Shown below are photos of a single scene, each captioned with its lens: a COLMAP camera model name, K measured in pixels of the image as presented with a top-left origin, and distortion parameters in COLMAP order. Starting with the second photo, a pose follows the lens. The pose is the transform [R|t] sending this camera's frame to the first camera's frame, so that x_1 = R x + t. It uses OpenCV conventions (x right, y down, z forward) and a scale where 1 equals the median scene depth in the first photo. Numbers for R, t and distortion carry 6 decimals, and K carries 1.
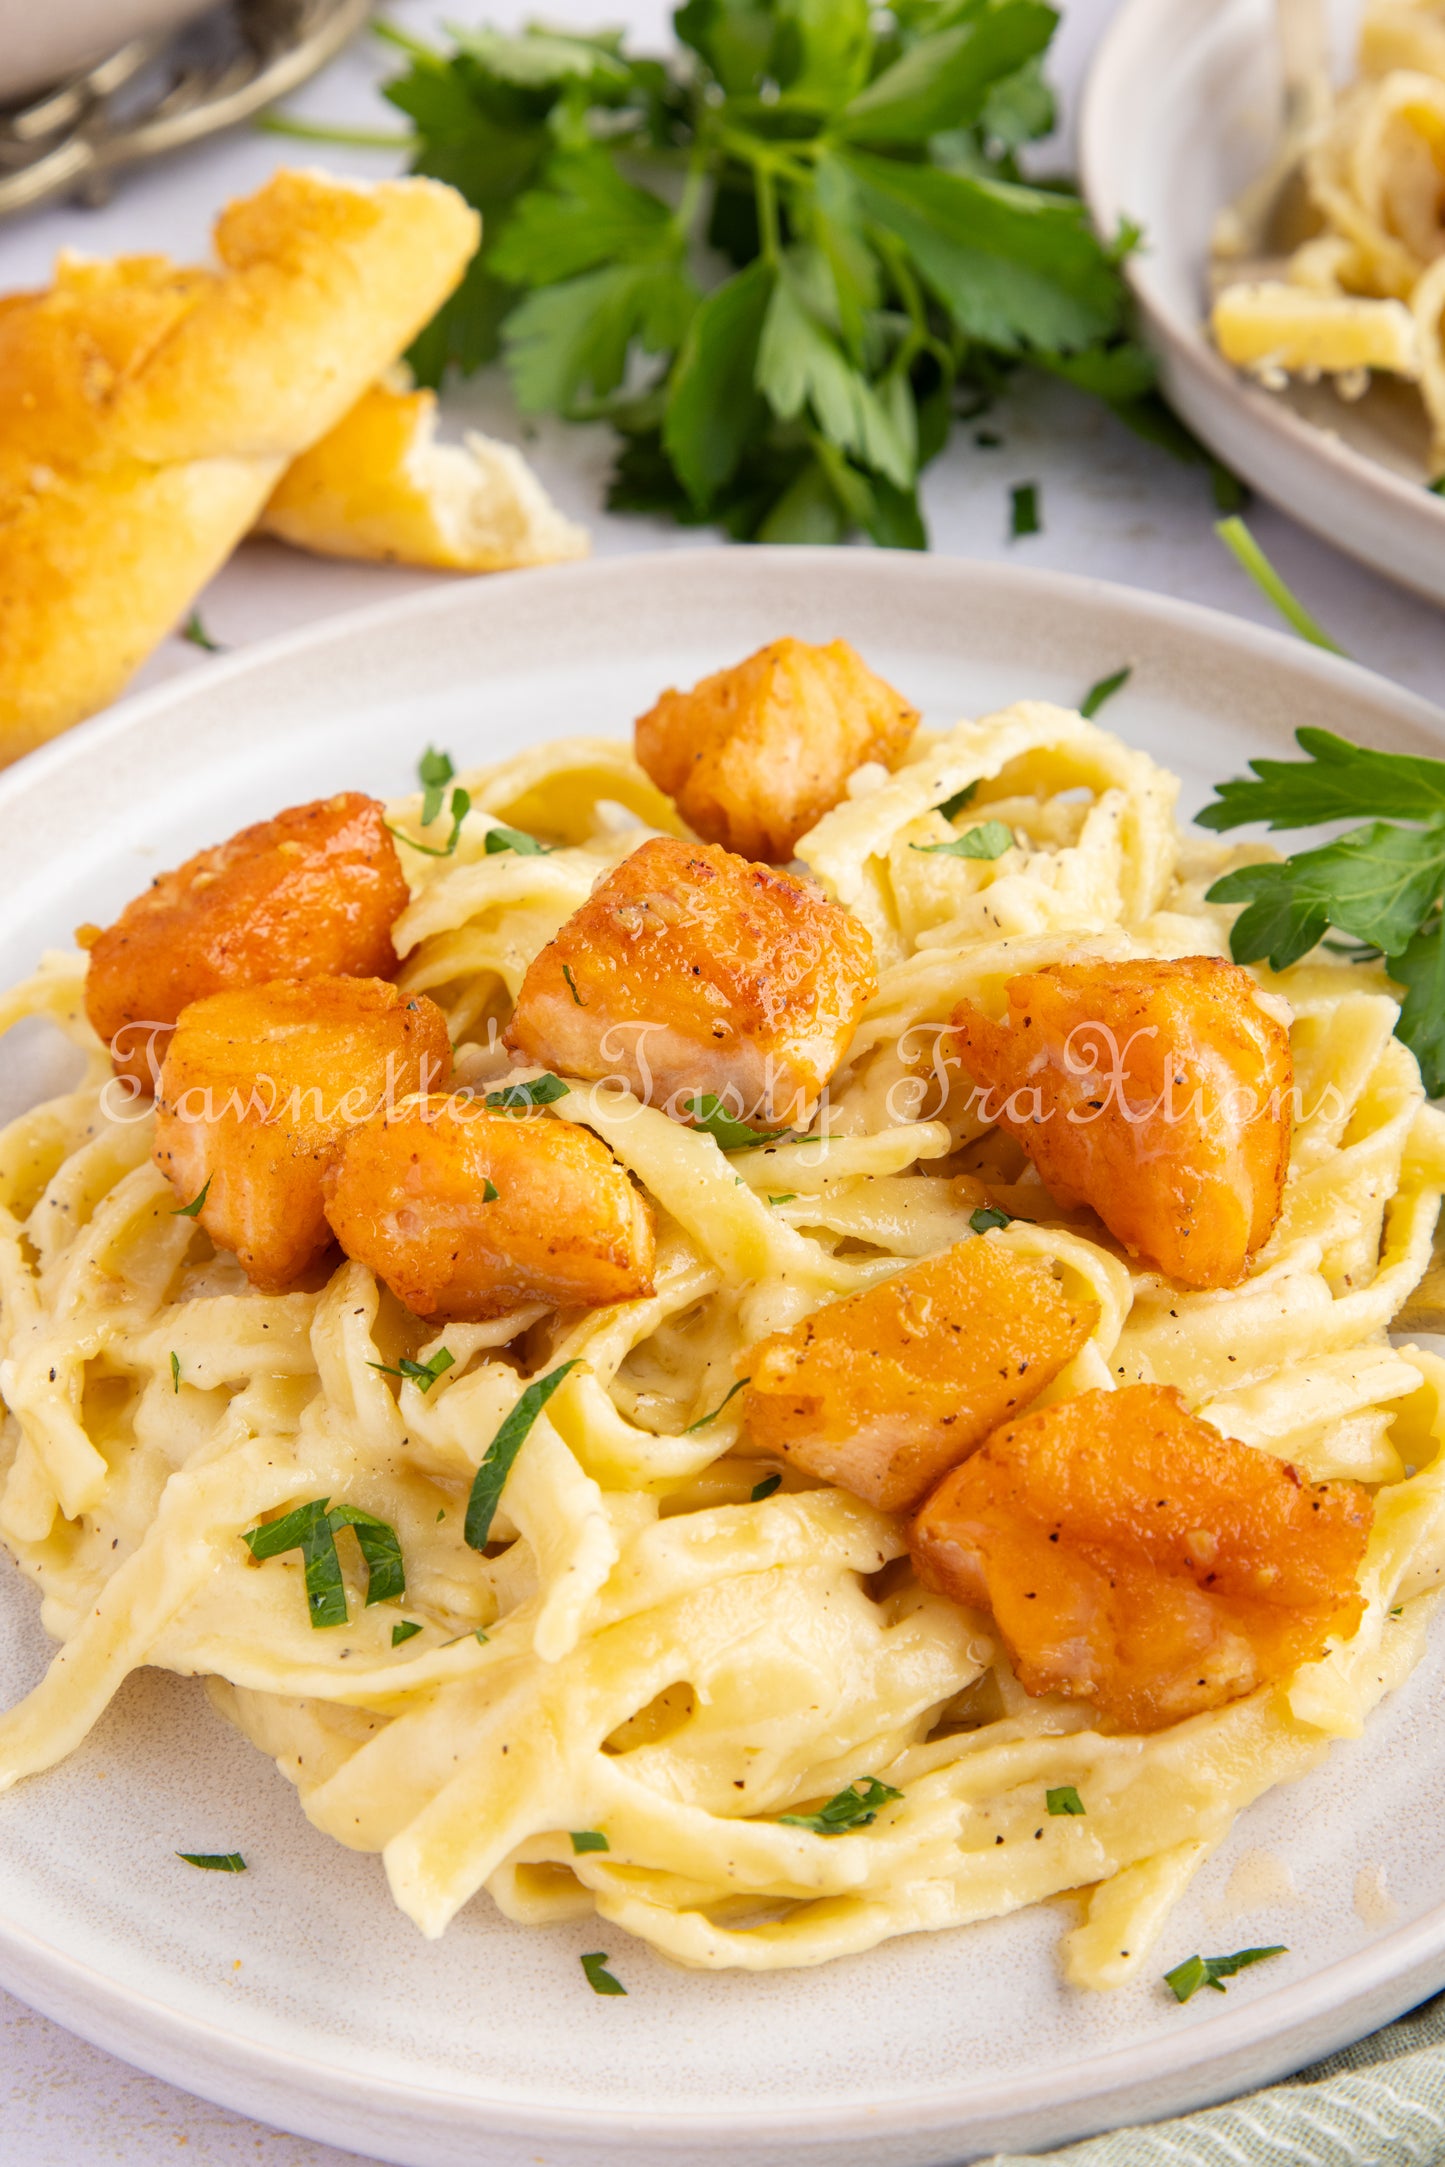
lens RADIAL K [[3856.1, 0, 691.3], [0, 3856.1, 1140.6], [0, 0, 1]] dist [0.003849, 0.000000]
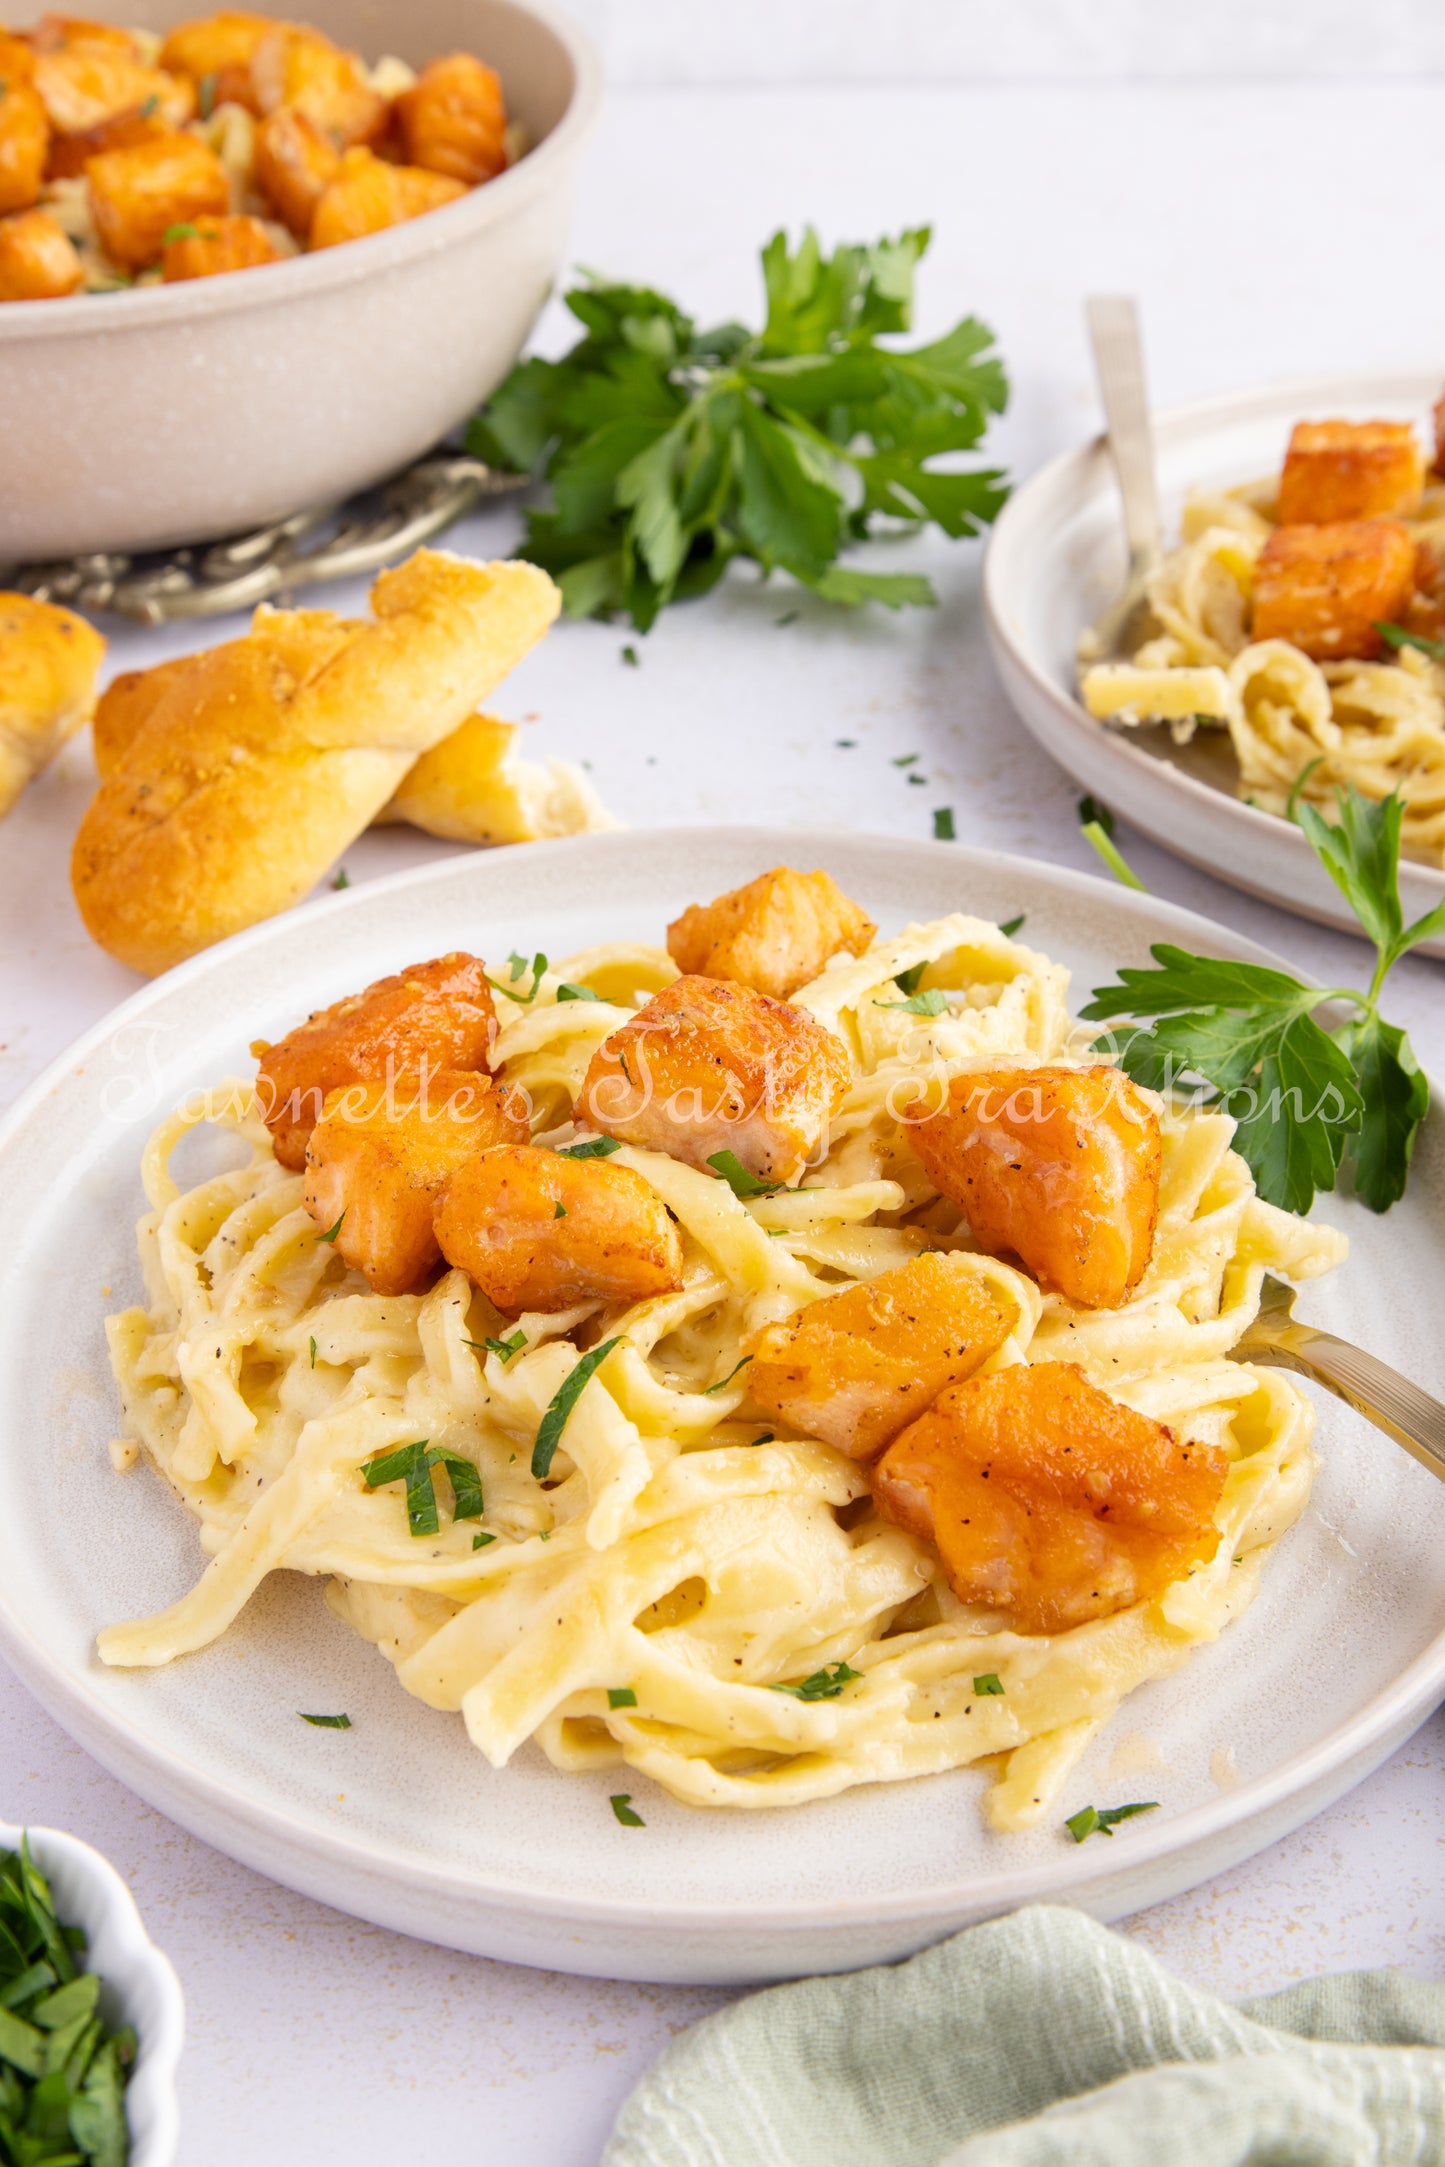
lens RADIAL K [[2698.4, 0, 700.1], [0, 2698.4, 1103.2], [0, 0, 1]] dist [0.002991, 0.000000]
pose [[0.999222, 0.034715, 0.018704, -0.022422], [-0.031889, 0.990389, -0.134581, 0.098101], [-0.023196, 0.133880, 0.990726, 0.075262]]
